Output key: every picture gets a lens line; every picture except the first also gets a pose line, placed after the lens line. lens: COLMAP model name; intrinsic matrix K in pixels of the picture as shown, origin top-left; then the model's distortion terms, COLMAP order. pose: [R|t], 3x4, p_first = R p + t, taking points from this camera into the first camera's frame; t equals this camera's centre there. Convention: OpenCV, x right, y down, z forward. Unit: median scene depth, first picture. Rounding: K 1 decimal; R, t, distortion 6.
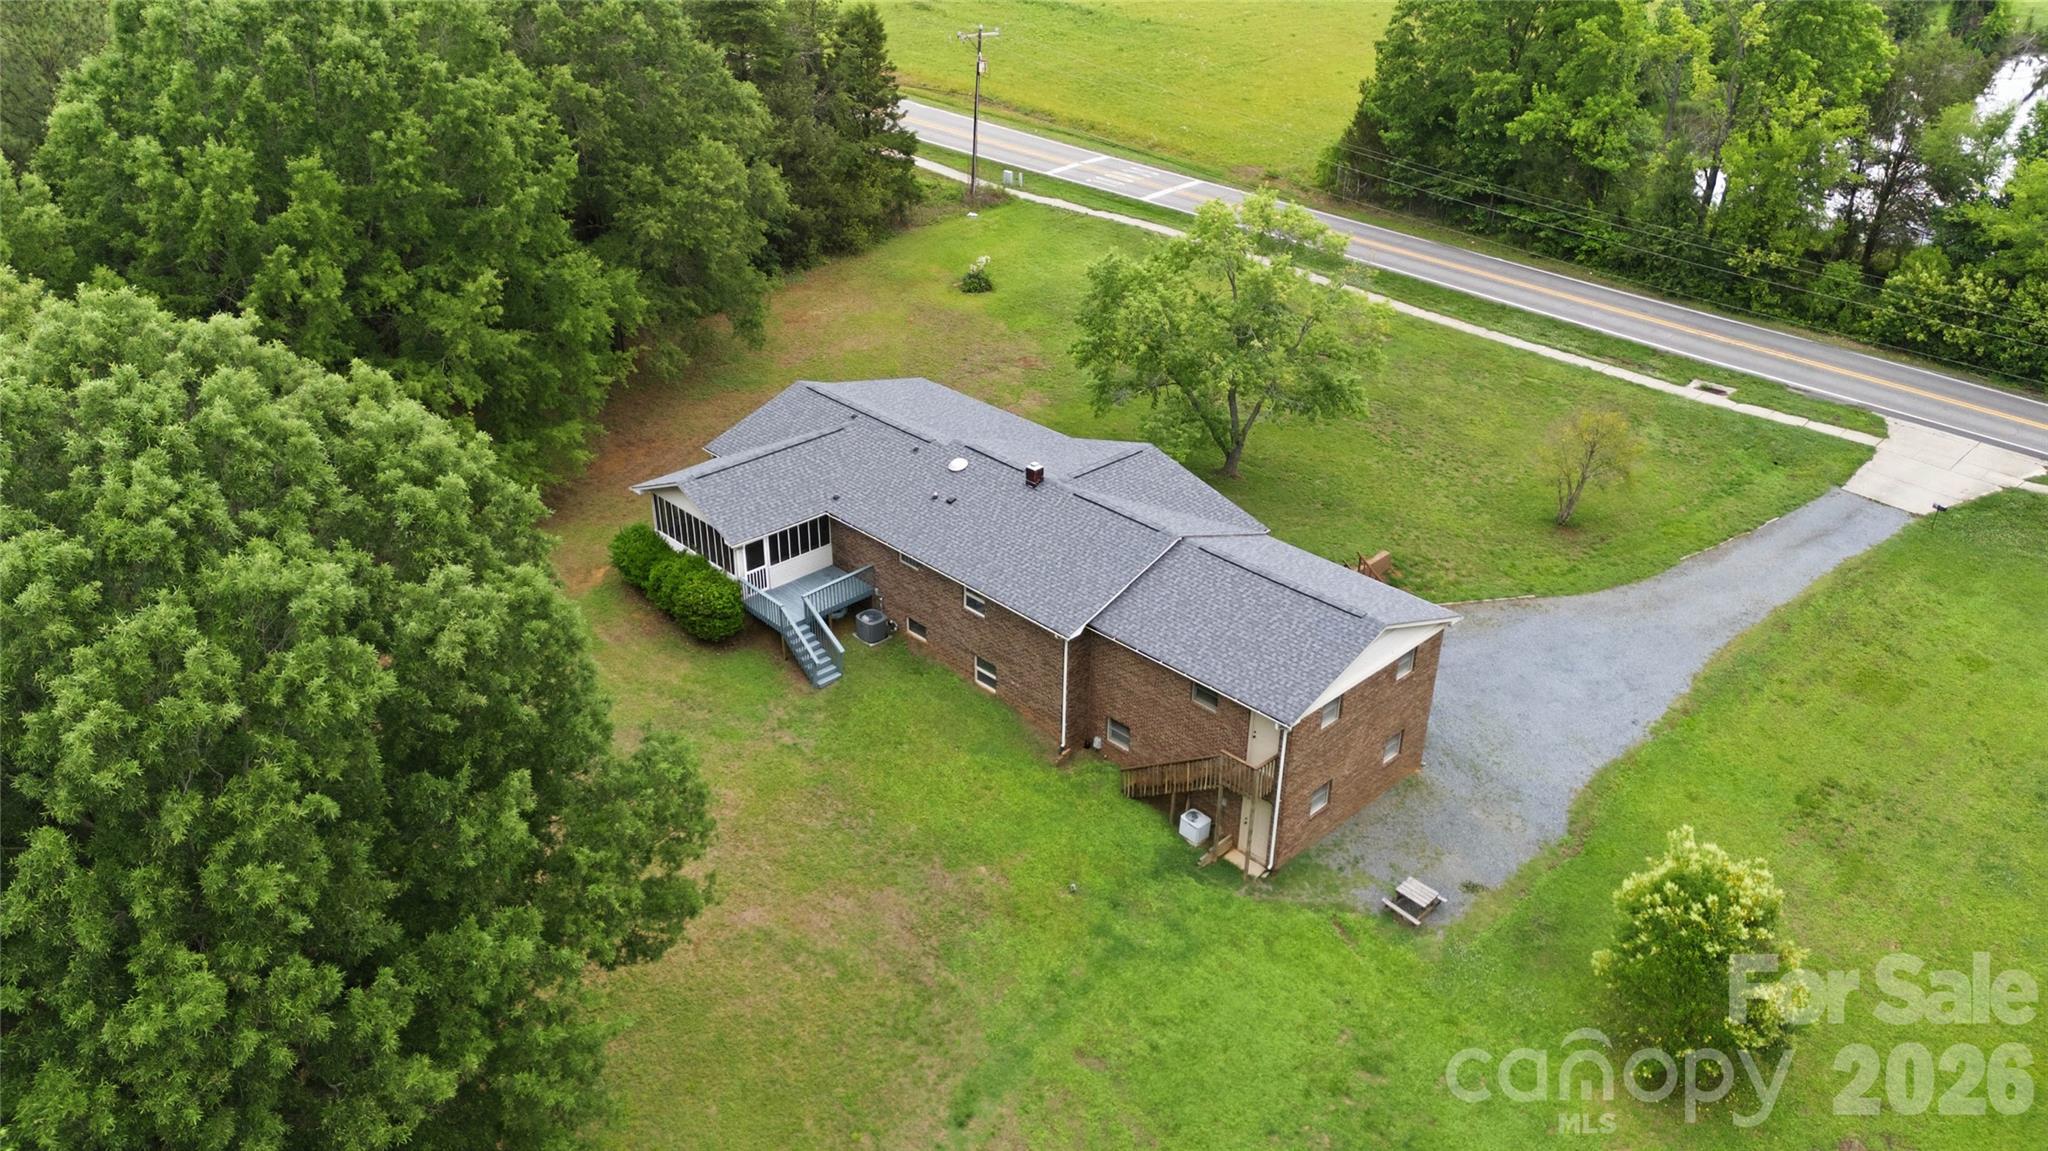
lens RADIAL K [[1491.4, 0, 1024.0], [0, 1491.4, 575.5], [0, 0, 1]] dist [0.064142, -0.085165]
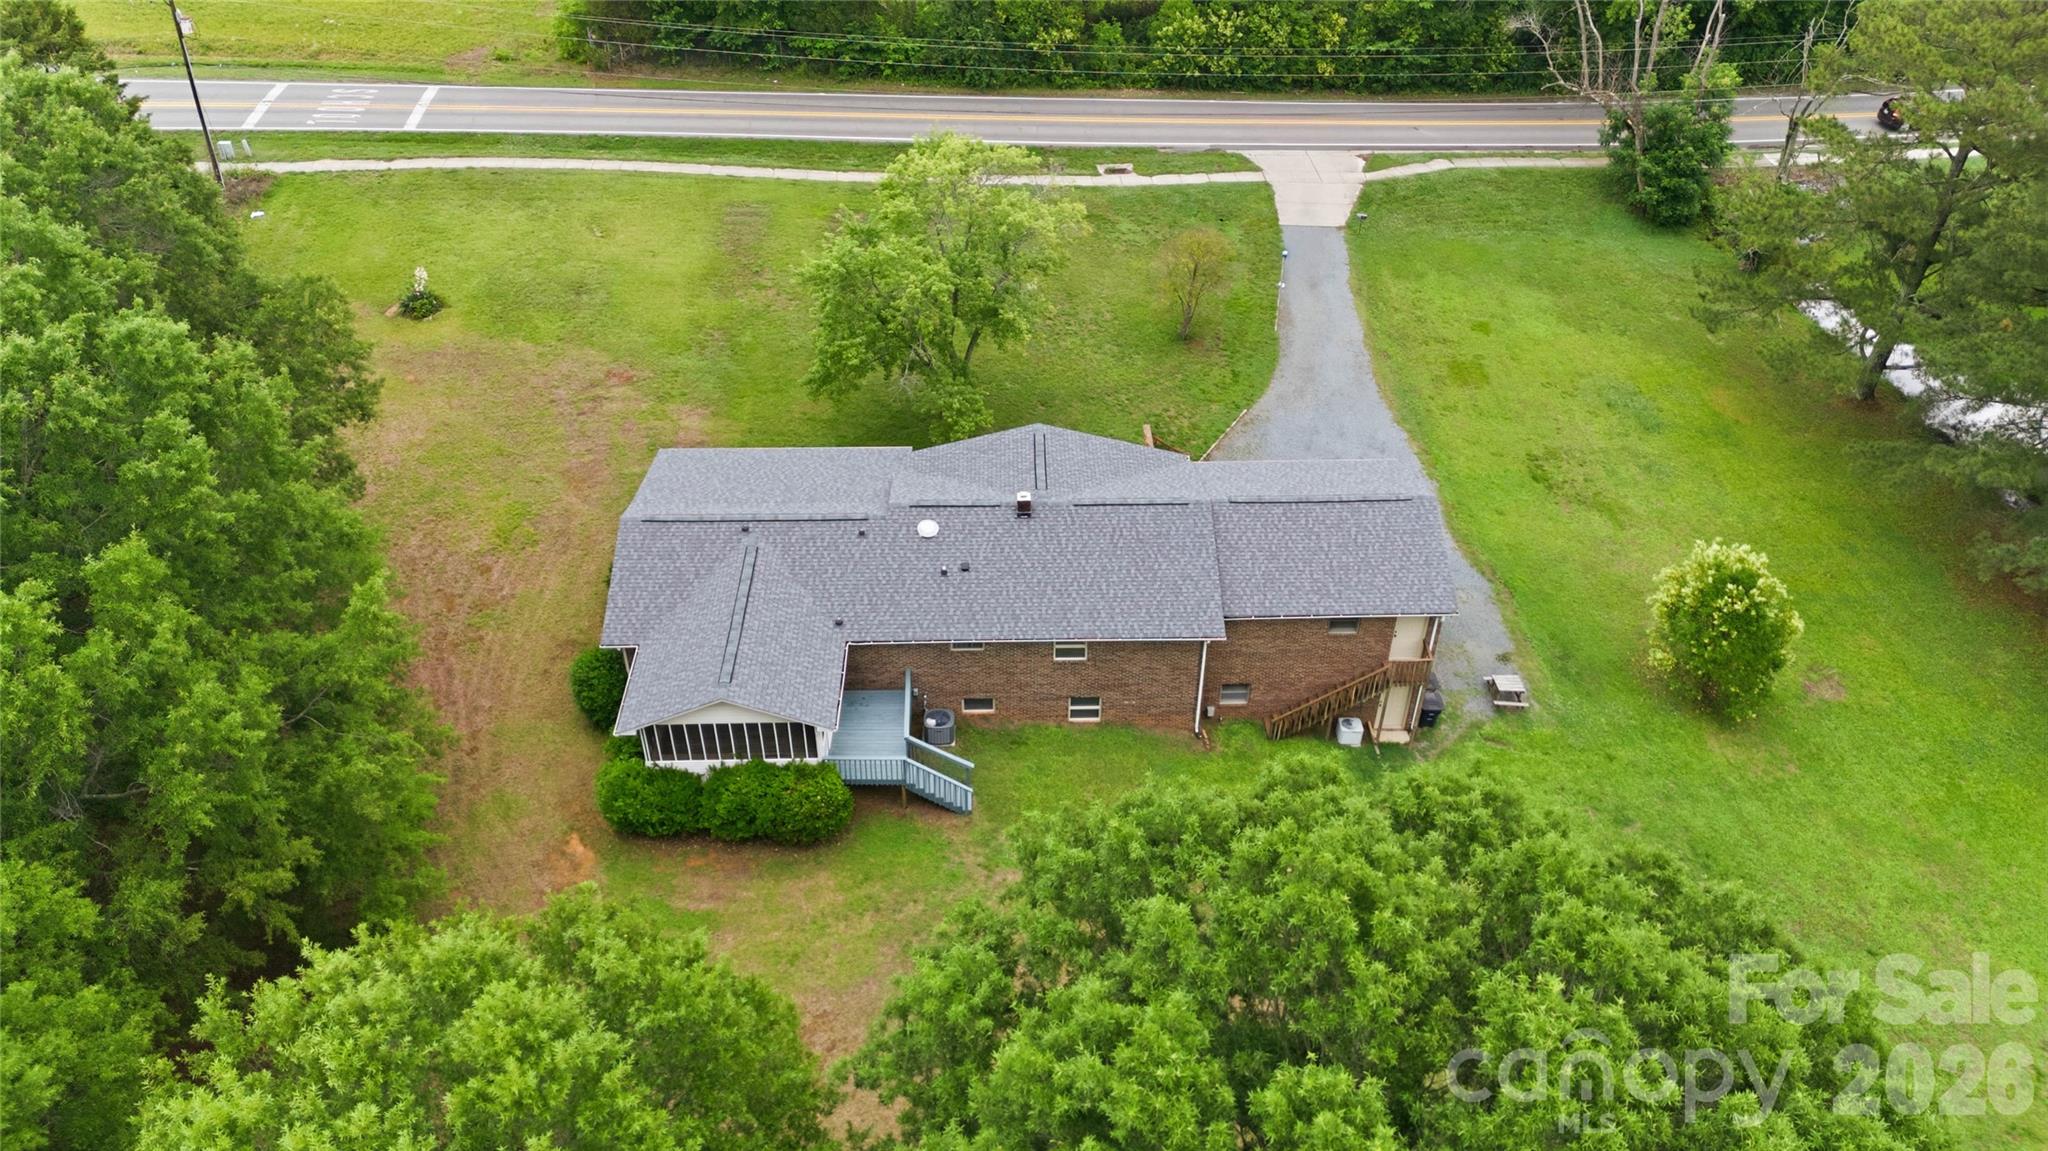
lens RADIAL K [[1491.4, 0, 1024.0], [0, 1491.4, 575.5], [0, 0, 1]] dist [0.064142, -0.085165]
pose [[0.684402, -0.457090, 0.568033, -0.449897], [0.352059, 0.889420, 0.291524, -0.246804], [-0.638473, 0.000461, 0.769644, 0.205913]]
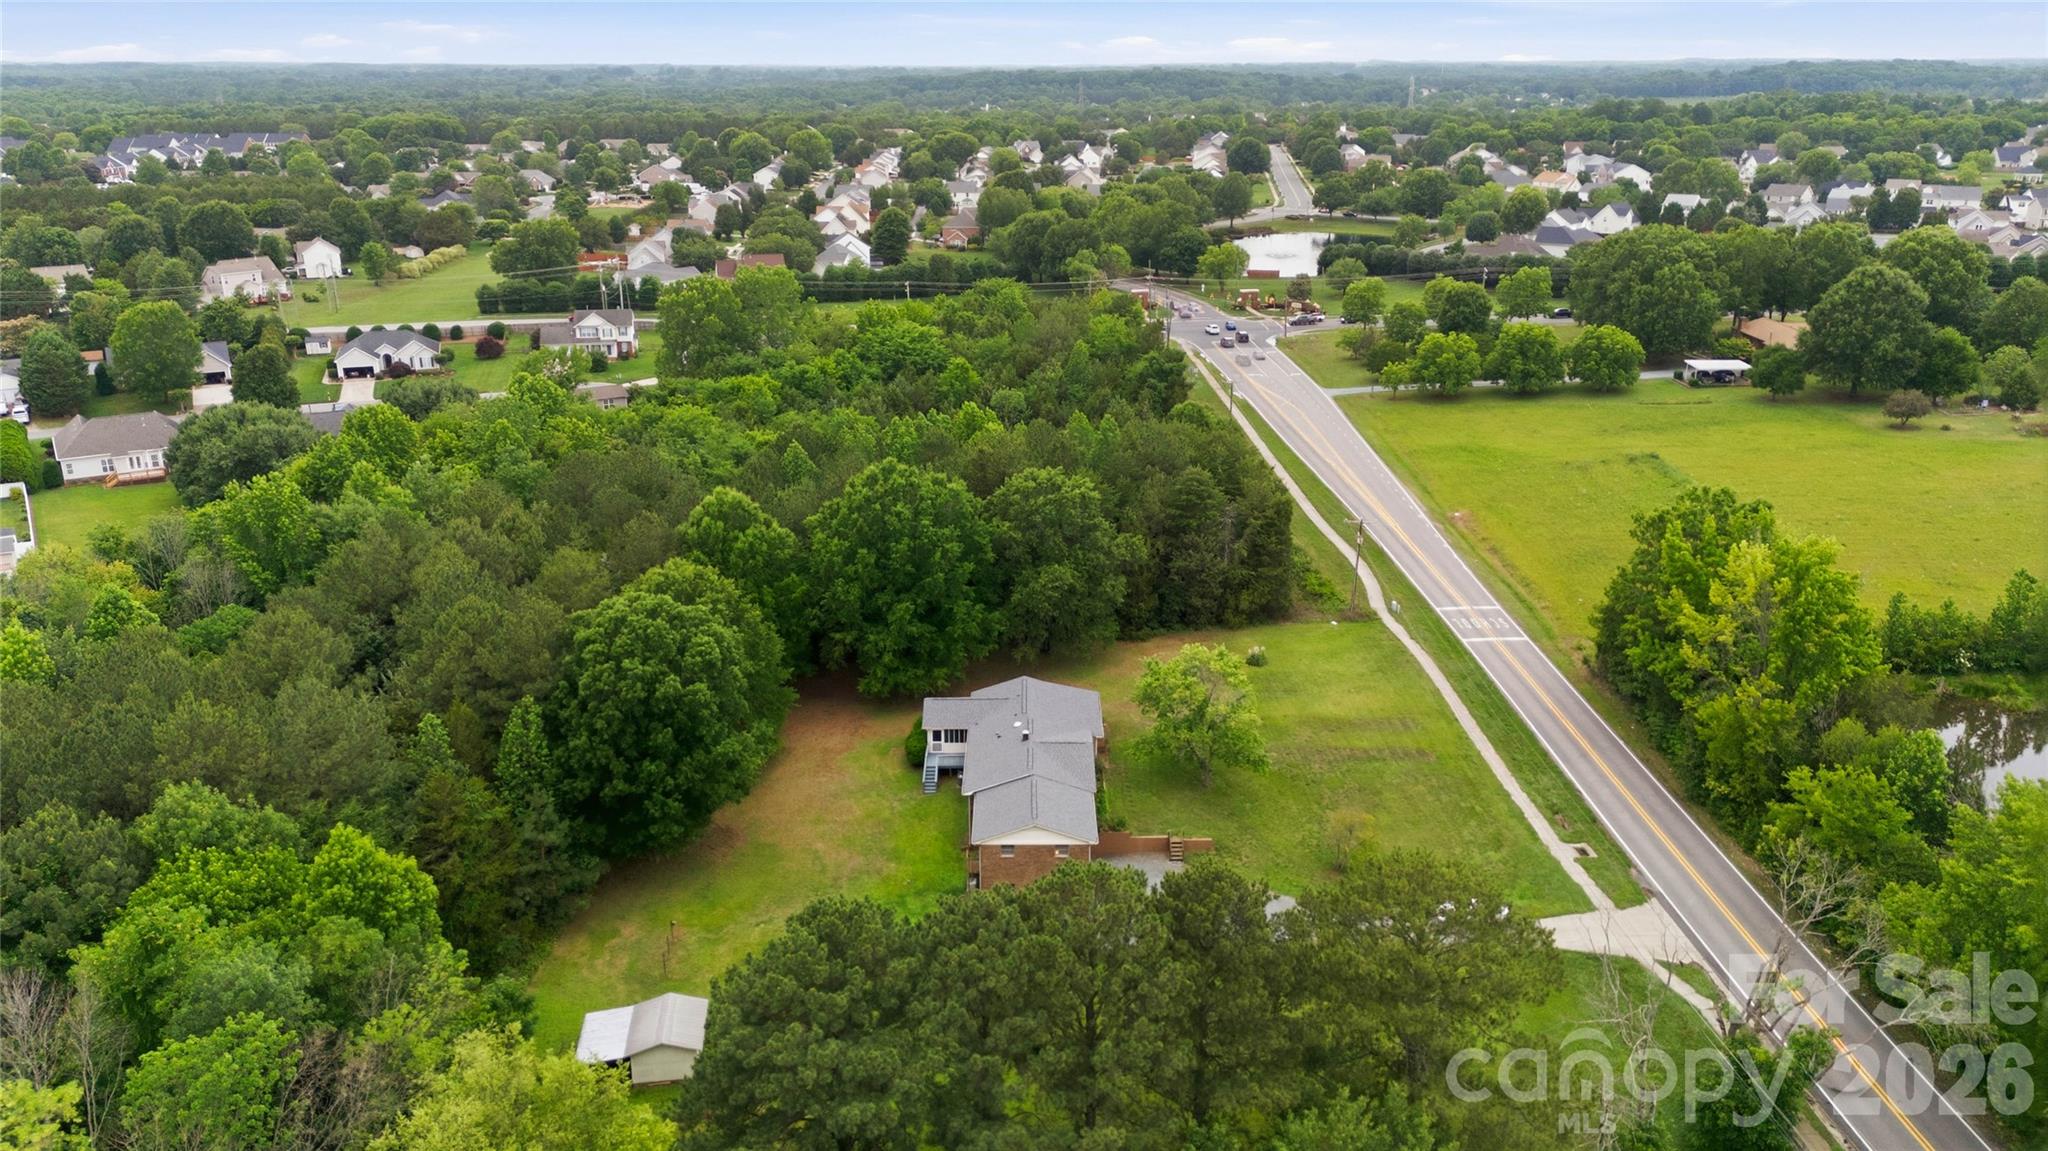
lens RADIAL K [[1491.4, 0, 1024.0], [0, 1491.4, 575.5], [0, 0, 1]] dist [0.064142, -0.085165]
pose [[0.717303, 0.213013, -0.663402, 1.193005], [-0.326814, 0.943747, -0.050338, -0.150689], [0.615361, 0.252916, 0.746568, -0.636144]]
